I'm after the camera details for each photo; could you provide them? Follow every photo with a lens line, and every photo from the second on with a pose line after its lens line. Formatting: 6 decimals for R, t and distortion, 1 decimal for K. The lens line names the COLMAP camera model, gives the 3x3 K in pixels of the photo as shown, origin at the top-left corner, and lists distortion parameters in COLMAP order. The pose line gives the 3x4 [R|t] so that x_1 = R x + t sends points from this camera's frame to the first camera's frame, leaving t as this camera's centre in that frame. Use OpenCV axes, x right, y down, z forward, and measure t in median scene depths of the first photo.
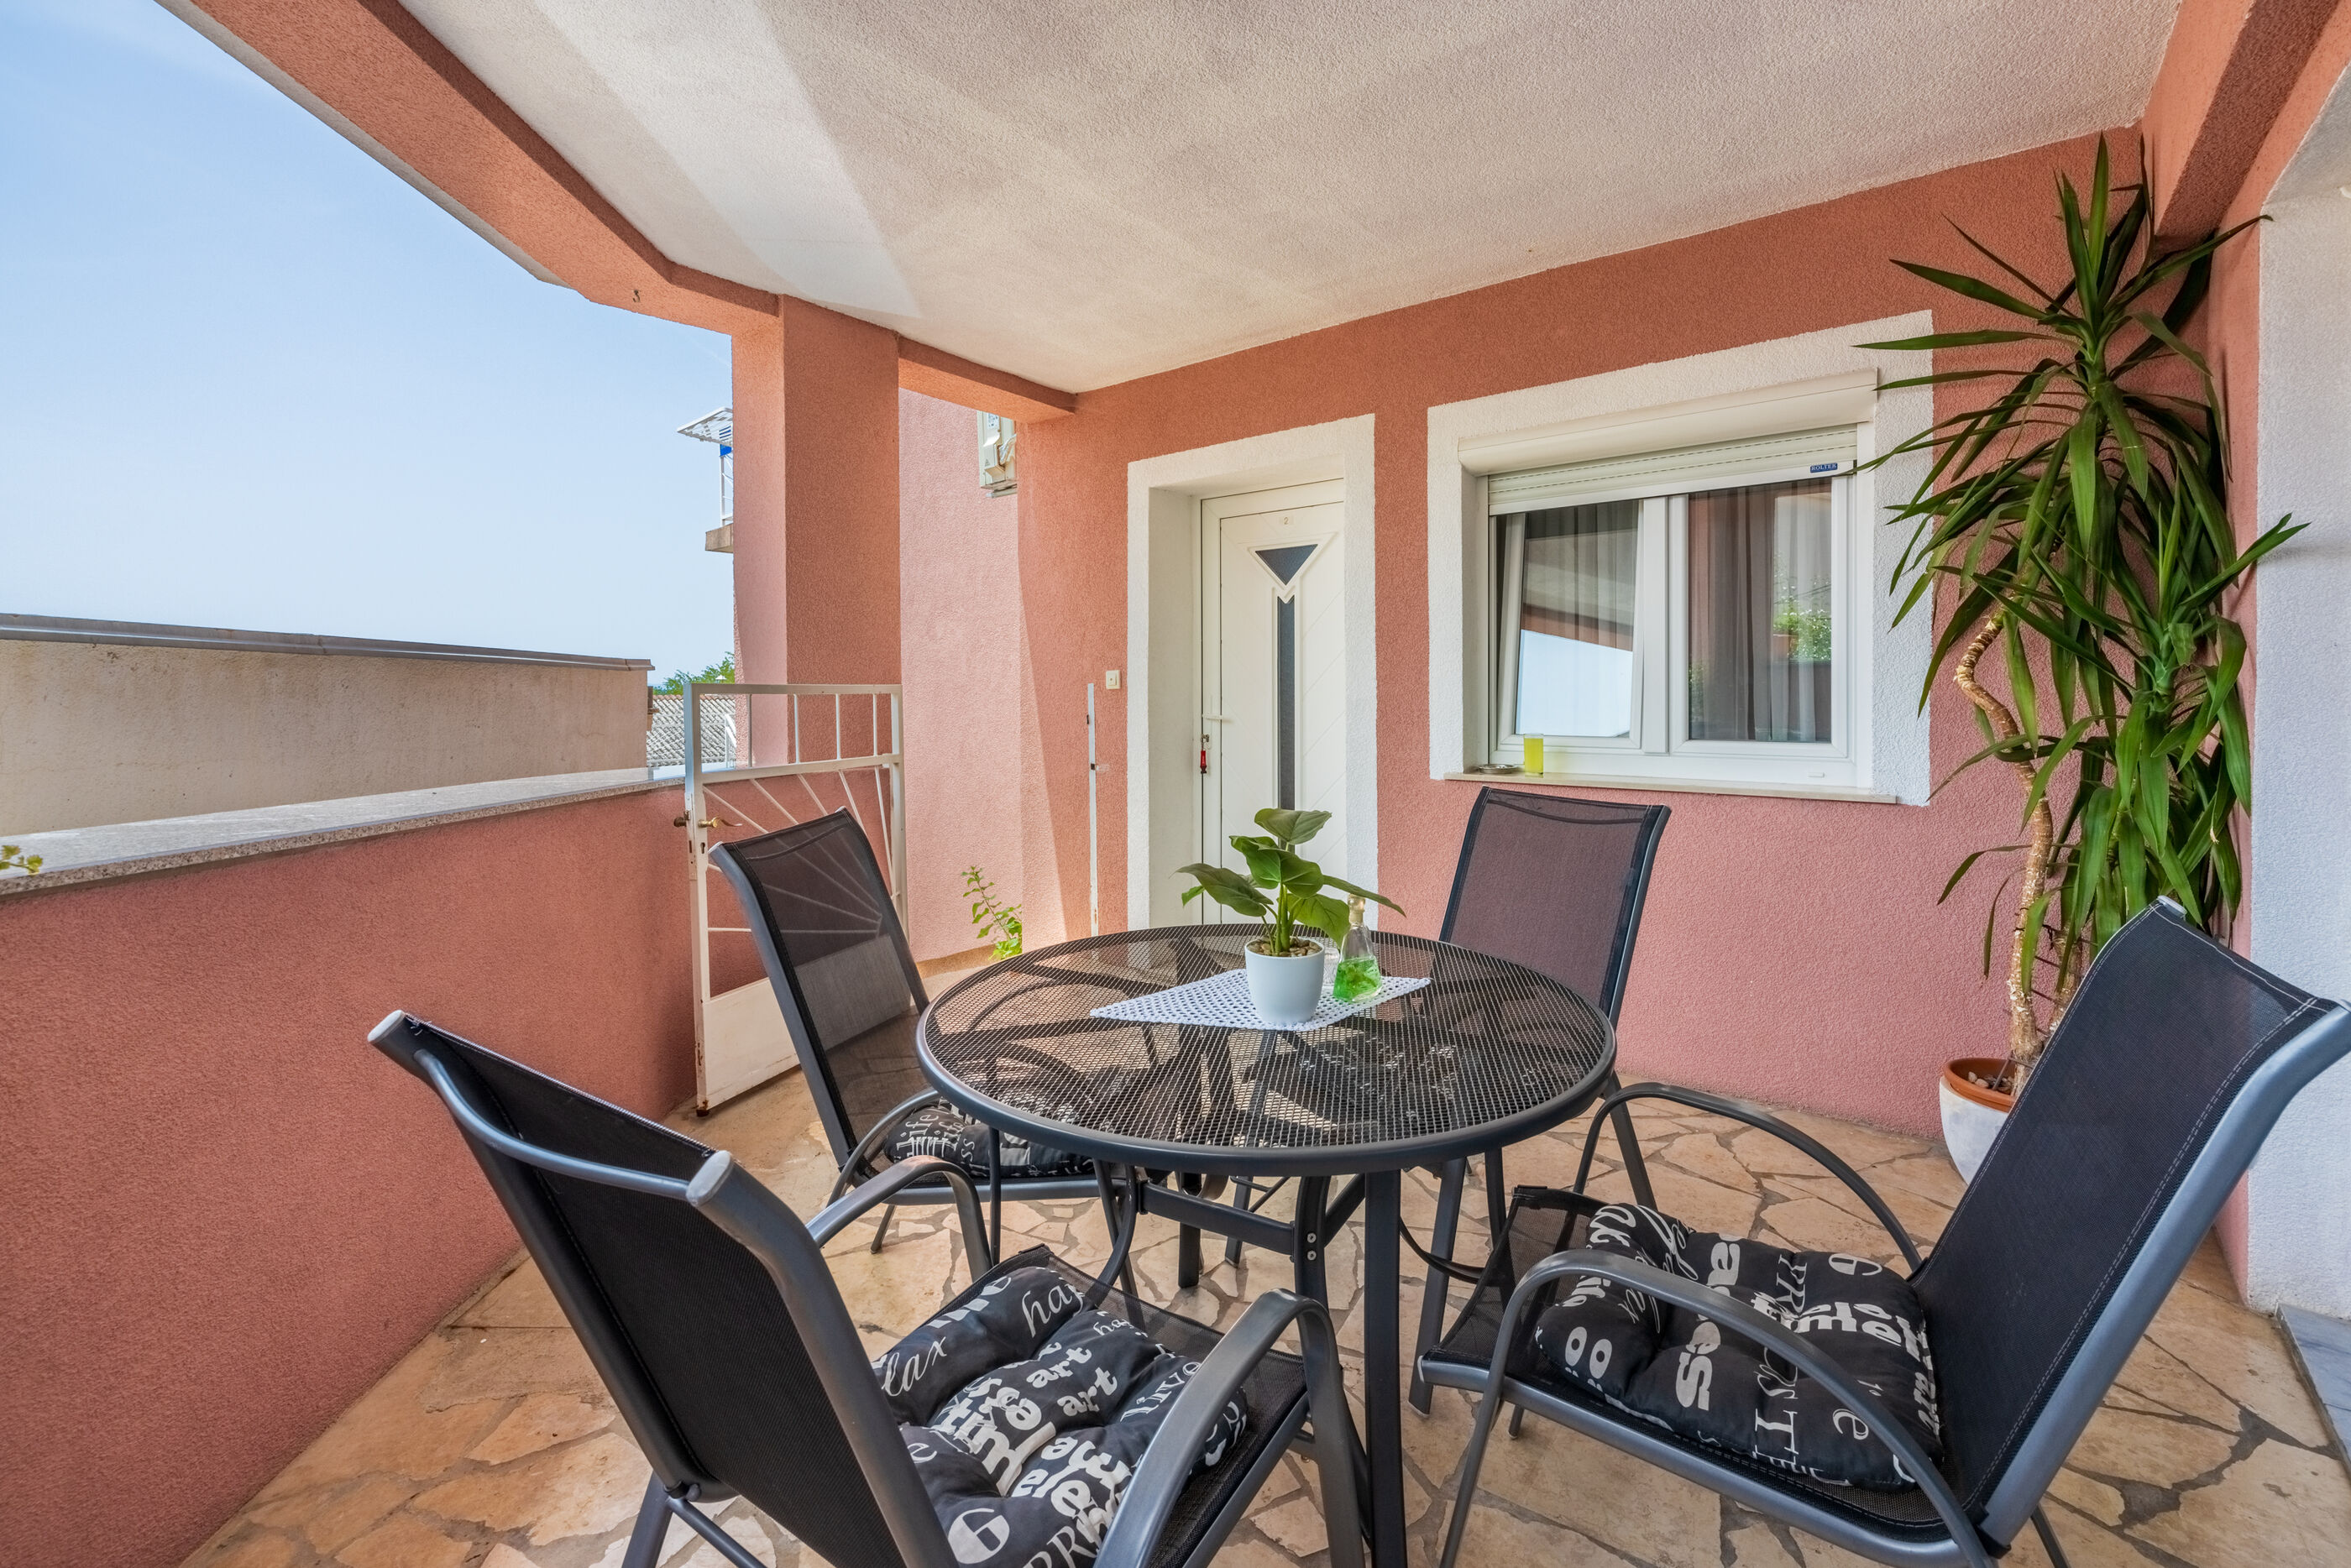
lens RADIAL K [[1000.0, 0, 1198.2], [0, 1000.0, 700.0], [0, 0, 1]] dist [-0.002215, -0.000235]
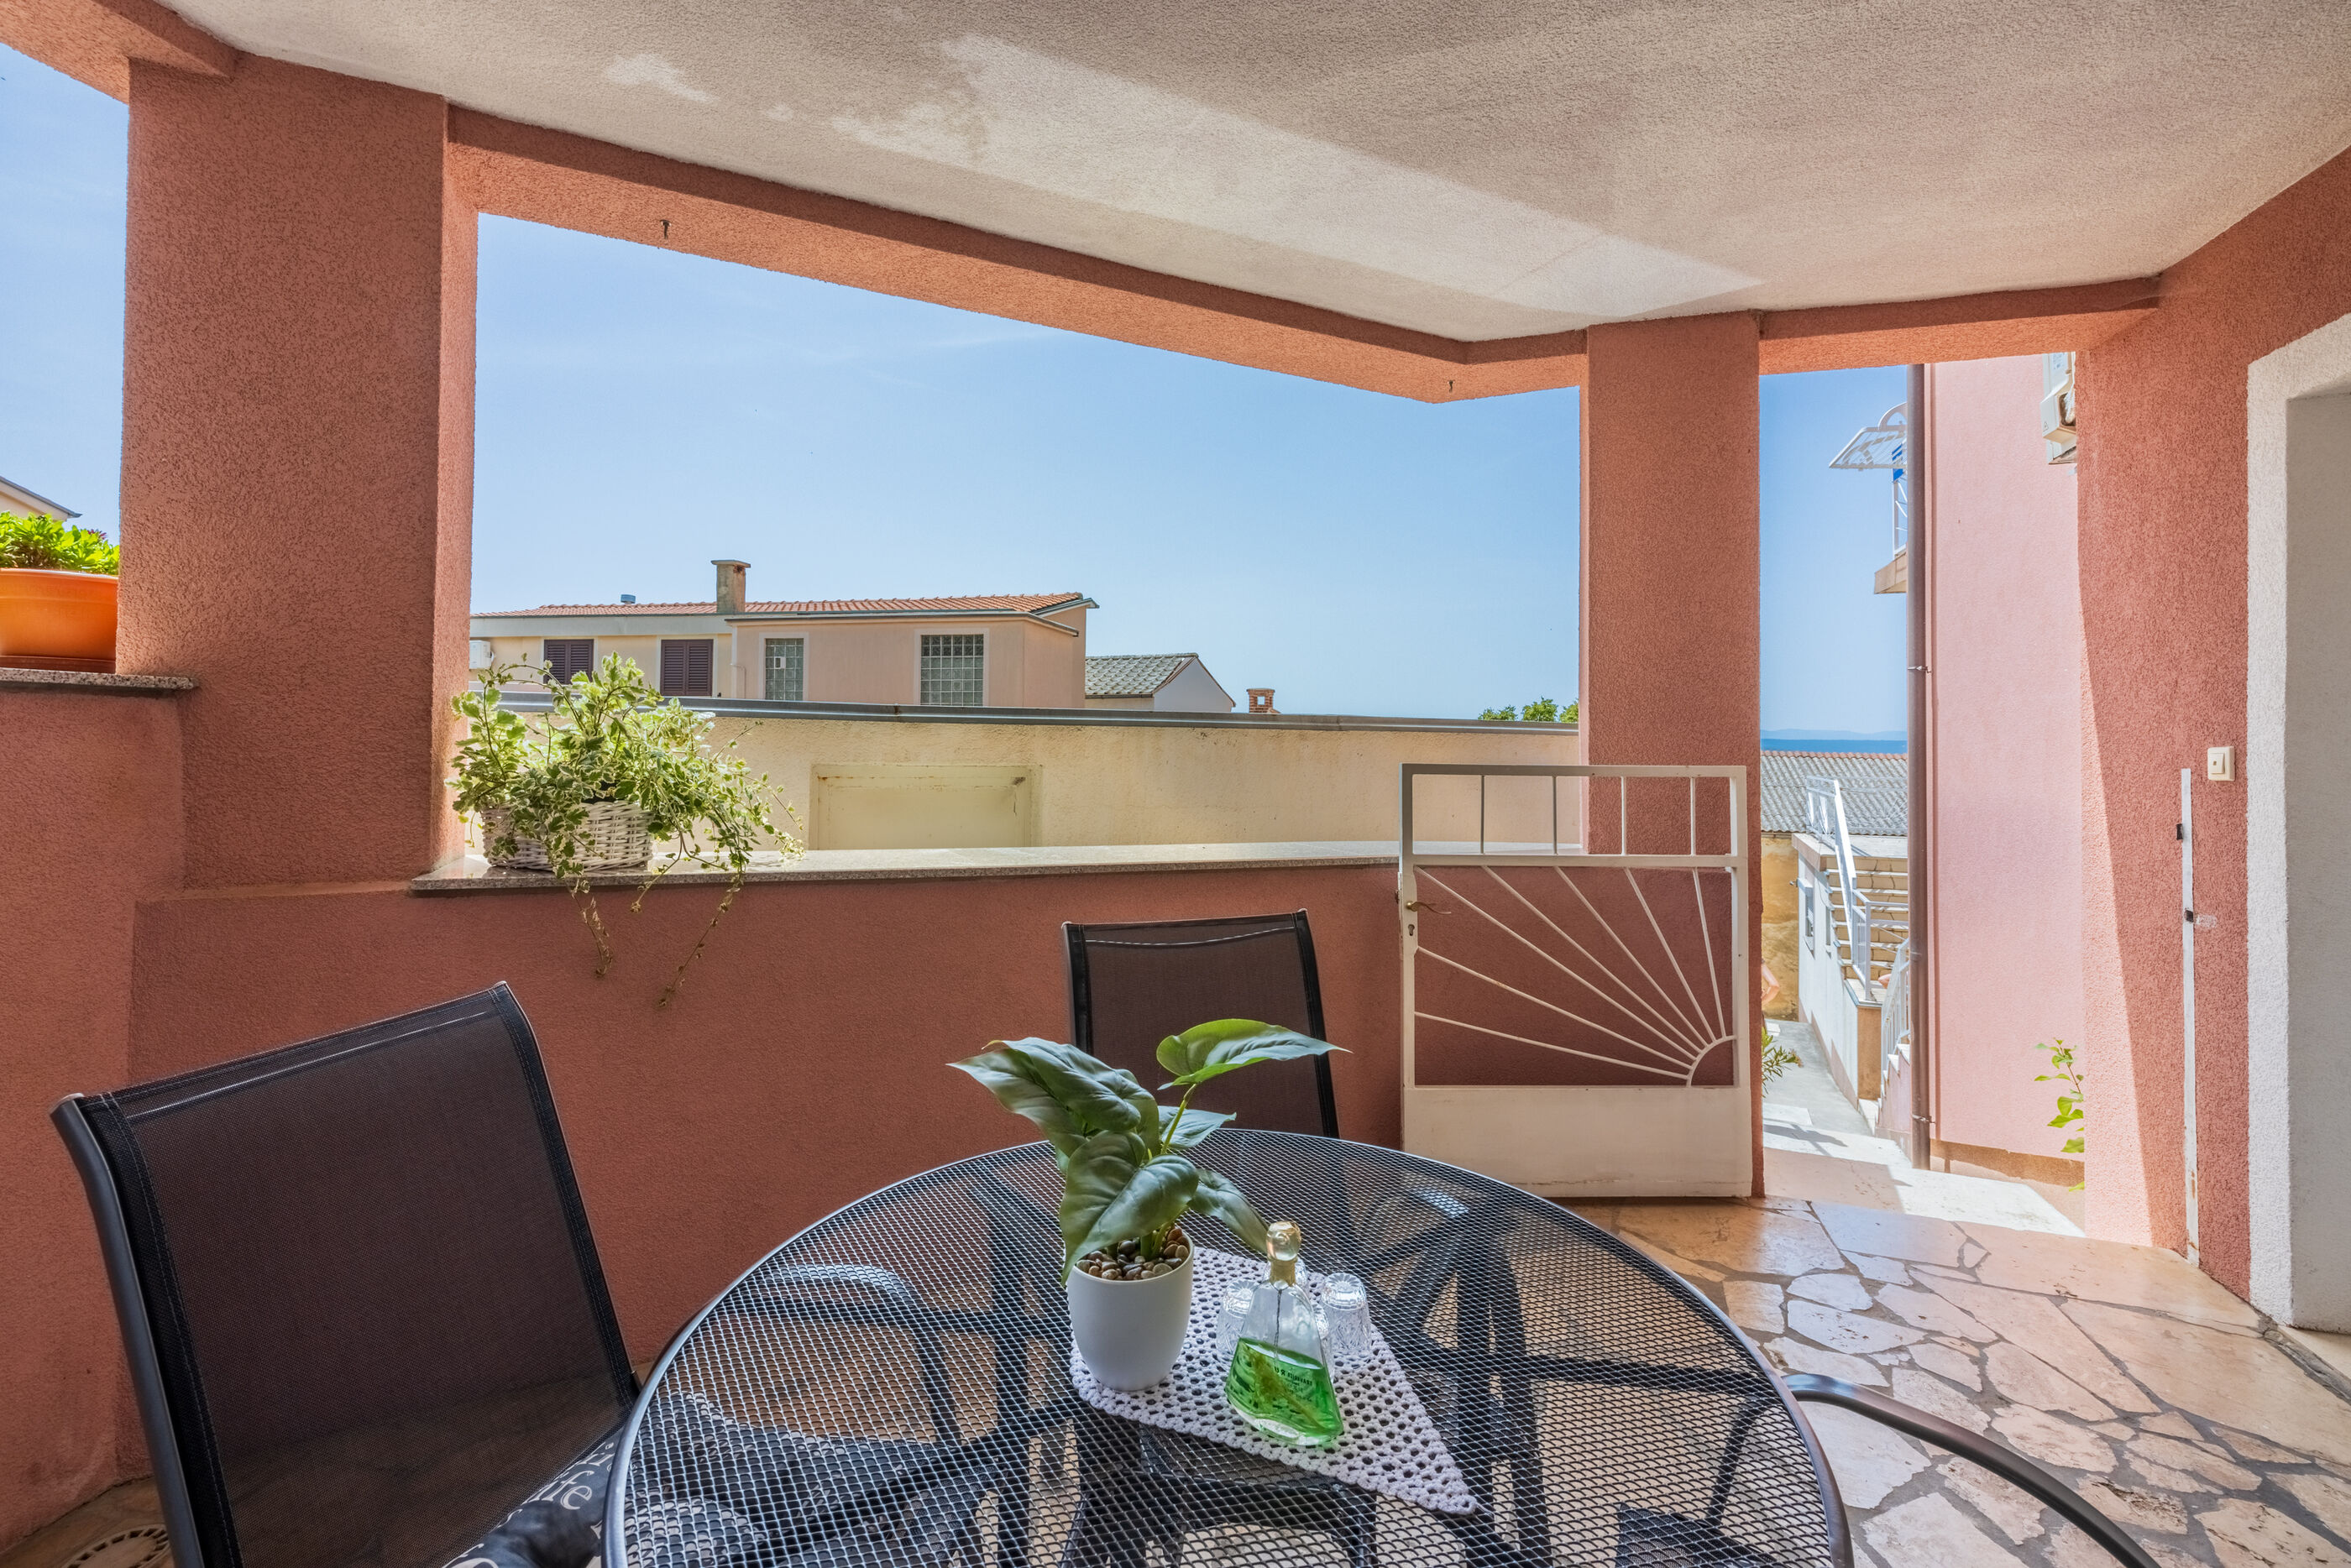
lens RADIAL K [[1007.6, 0, 1175.4], [0, 1007.6, 725.5], [0, 0, 1]] dist [-0.000292, 0.000161]
pose [[0.368883, -0.008068, -0.929441, 0.221644], [-0.019209, 0.999683, -0.016301, -0.021693], [0.929277, 0.023867, 0.368611, 0.263385]]
